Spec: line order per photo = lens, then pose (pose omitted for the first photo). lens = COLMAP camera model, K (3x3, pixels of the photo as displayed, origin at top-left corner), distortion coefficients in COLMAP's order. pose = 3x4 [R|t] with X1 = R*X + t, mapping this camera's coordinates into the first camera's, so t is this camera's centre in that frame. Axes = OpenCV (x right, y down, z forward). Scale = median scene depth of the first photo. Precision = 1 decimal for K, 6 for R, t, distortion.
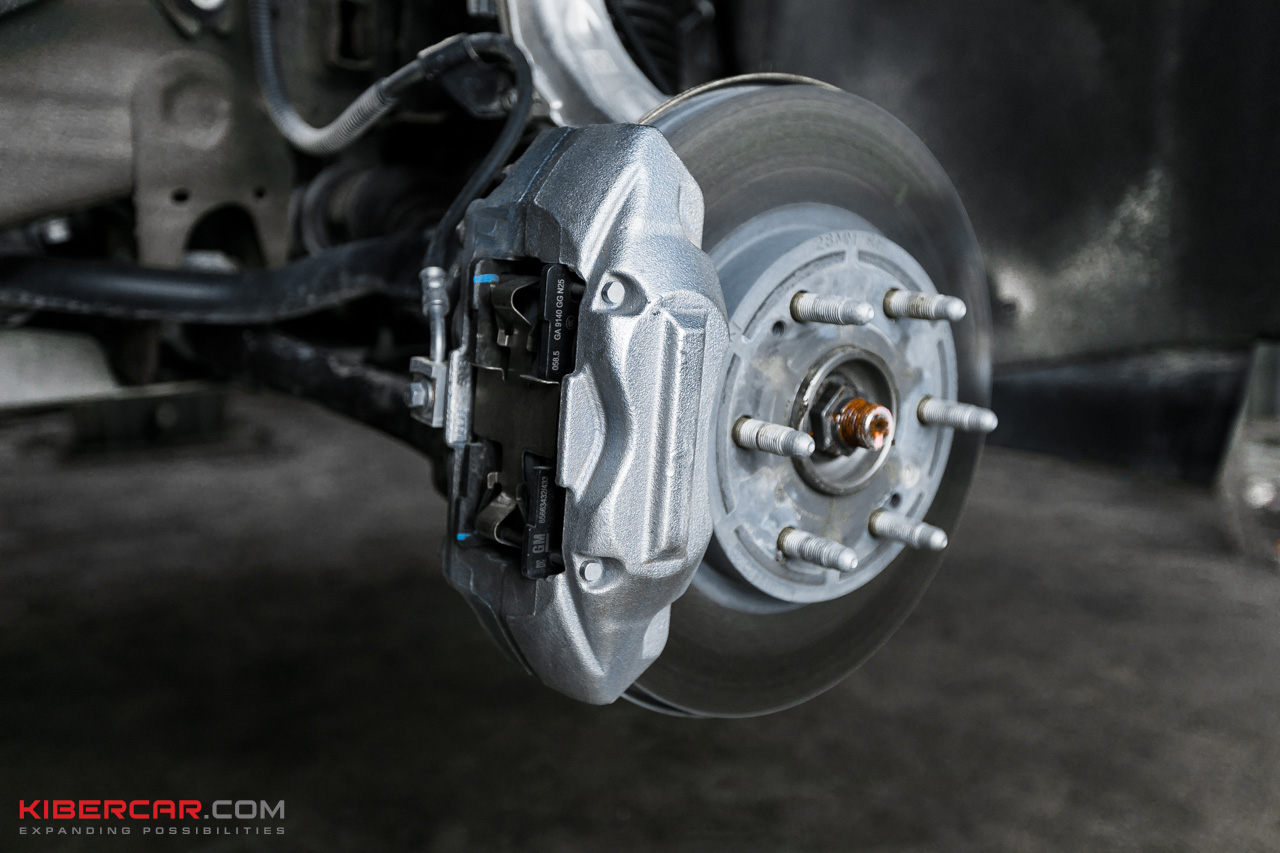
lens RADIAL K [[1186.5, 0, 640.1], [0, 1186.5, 426.6], [0, 0, 1]] dist [0.018502, 0.000000]
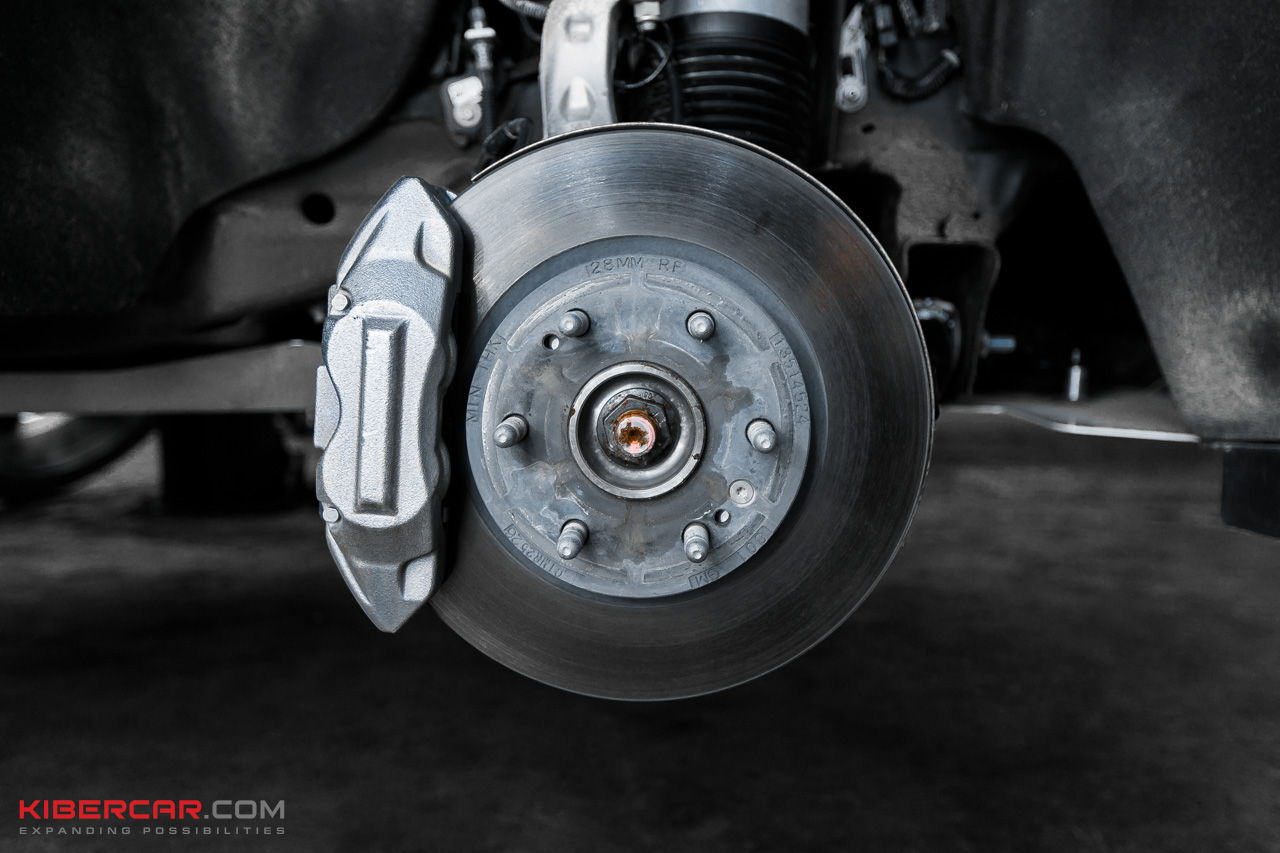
lens RADIAL K [[1101.4, 0, 640.1], [0, 1101.4, 427.0], [0, 0, 1]] dist [0.084203, 0.002753]
pose [[0.733230, 0.056988, -0.677588, 0.881136], [-0.104813, 0.994045, -0.029817, 0.022207], [0.671854, 0.092883, 0.734837, 0.272186]]
